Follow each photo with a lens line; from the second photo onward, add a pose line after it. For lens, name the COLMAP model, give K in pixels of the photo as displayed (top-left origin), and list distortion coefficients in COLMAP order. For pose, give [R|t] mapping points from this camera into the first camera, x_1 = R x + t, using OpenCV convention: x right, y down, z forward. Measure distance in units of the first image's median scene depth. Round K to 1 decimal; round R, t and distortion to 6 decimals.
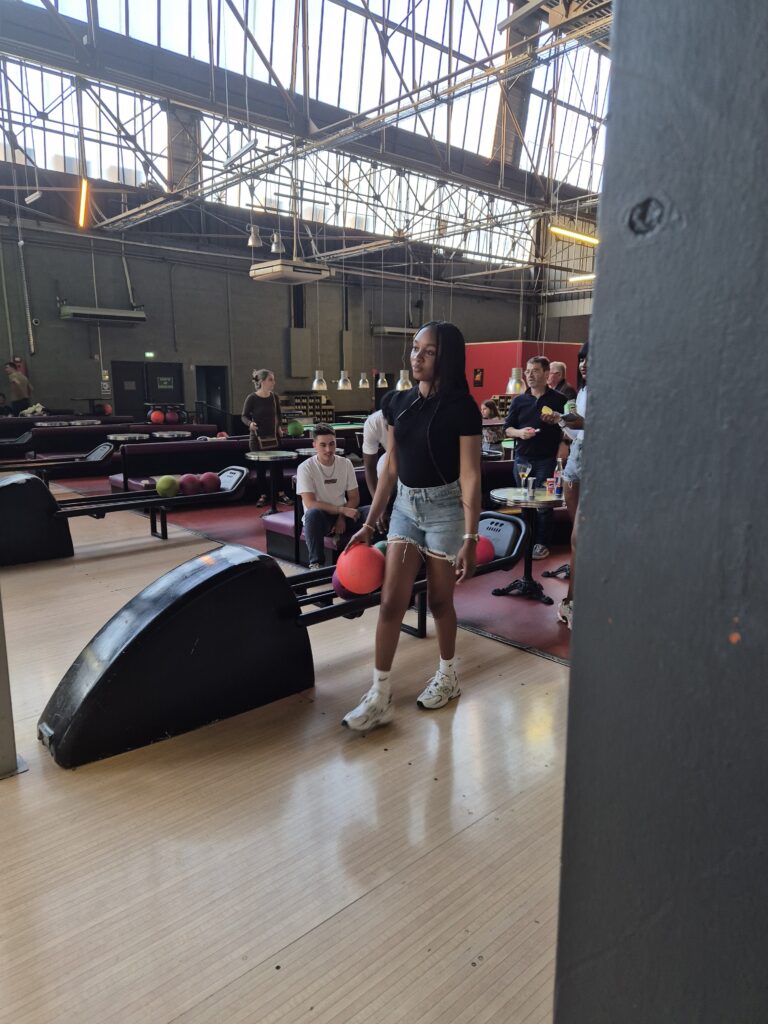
lens RADIAL K [[697.6, 0, 381.8], [0, 697.6, 524.3], [0, 0, 1]] dist [0.054124, -0.037548]
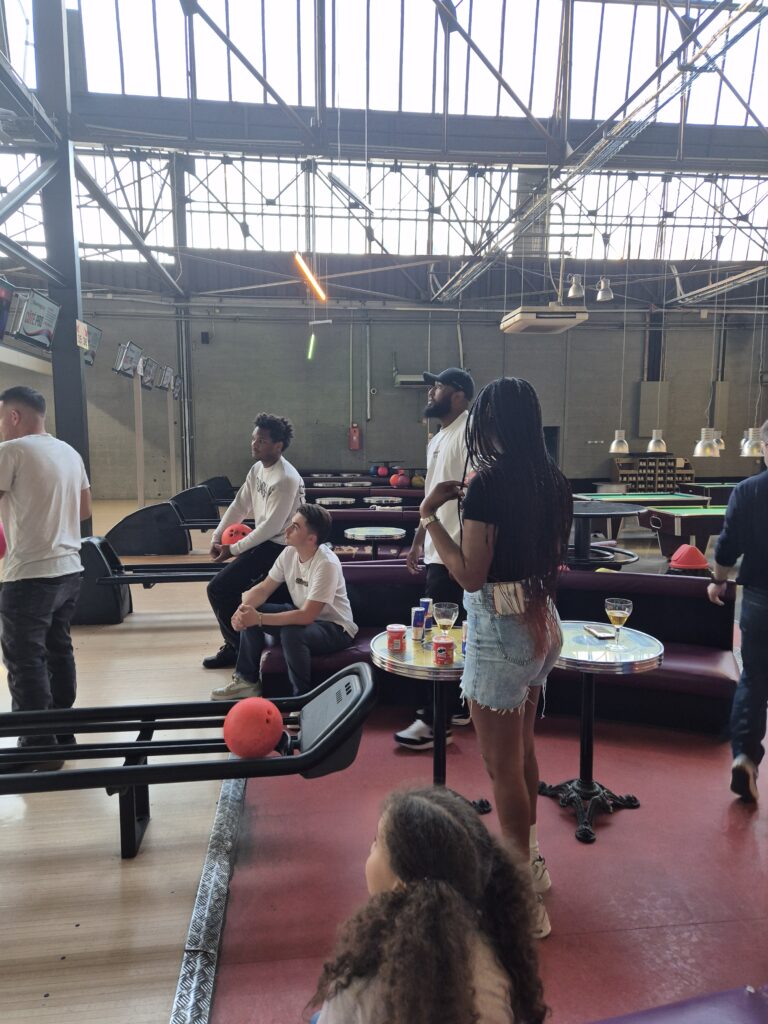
lens RADIAL K [[697.6, 0, 366.2], [0, 697.6, 513.7], [0, 0, 1]] dist [0.054124, -0.037548]
pose [[0.808831, 0.057329, -0.585240, 0.154003], [-0.114071, 0.991628, -0.060514, -0.032931], [0.576871, 0.115705, 0.808599, 0.147922]]
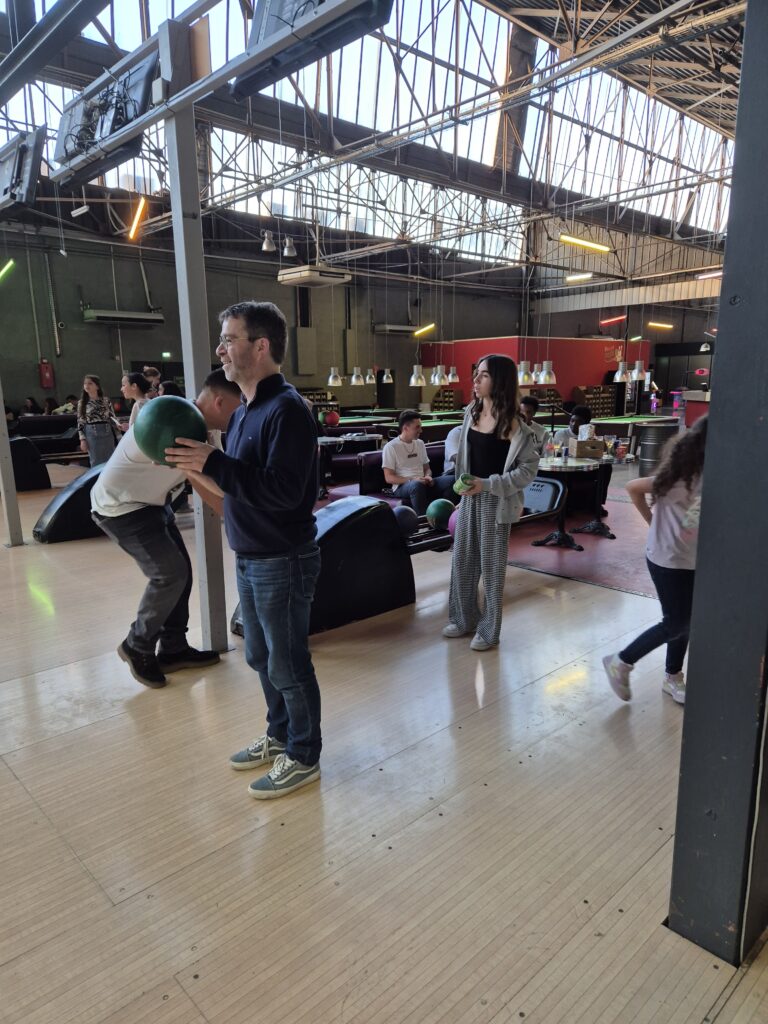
lens RADIAL K [[697.6, 0, 380.0], [0, 697.6, 529.7], [0, 0, 1]] dist [0.054124, -0.037548]
pose [[0.999699, -0.018230, 0.016432, -0.039630], [0.018059, 0.999782, 0.010492, 0.017137], [-0.016619, -0.010192, 0.999810, -0.067436]]
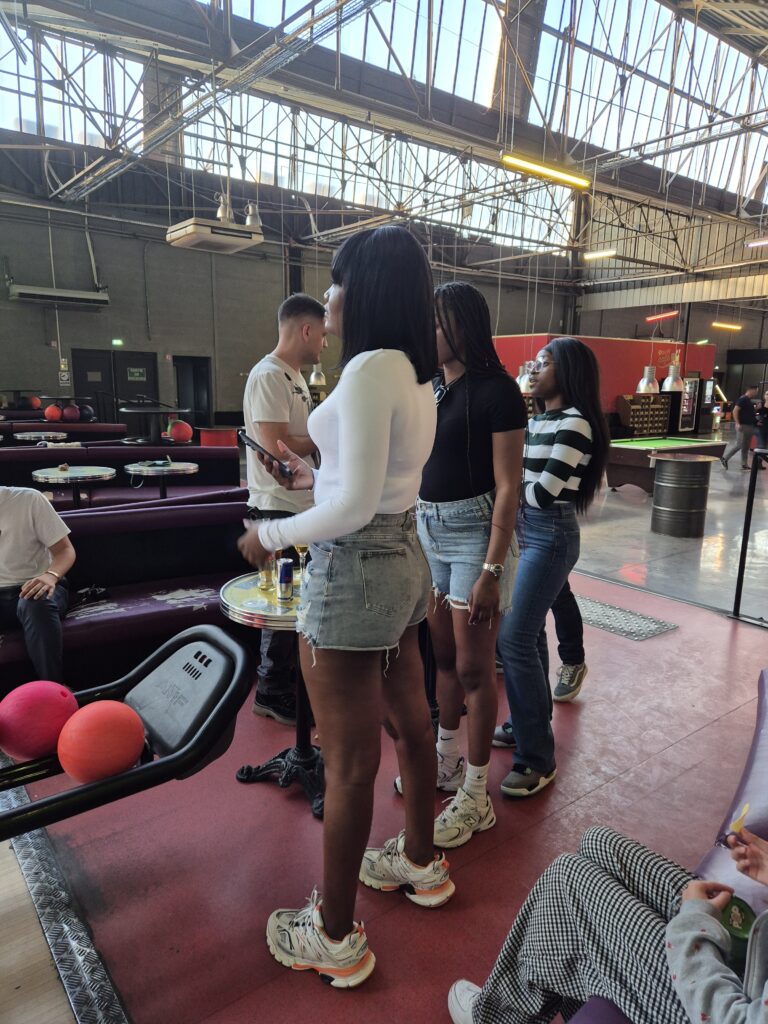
lens RADIAL K [[697.6, 0, 397.9], [0, 697.6, 518.1], [0, 0, 1]] dist [0.054124, -0.037548]
pose [[0.997993, 0.027897, -0.056847, 0.095705], [-0.028223, 0.999589, -0.004933, -0.028349], [0.056686, 0.006527, 0.998371, 0.152483]]
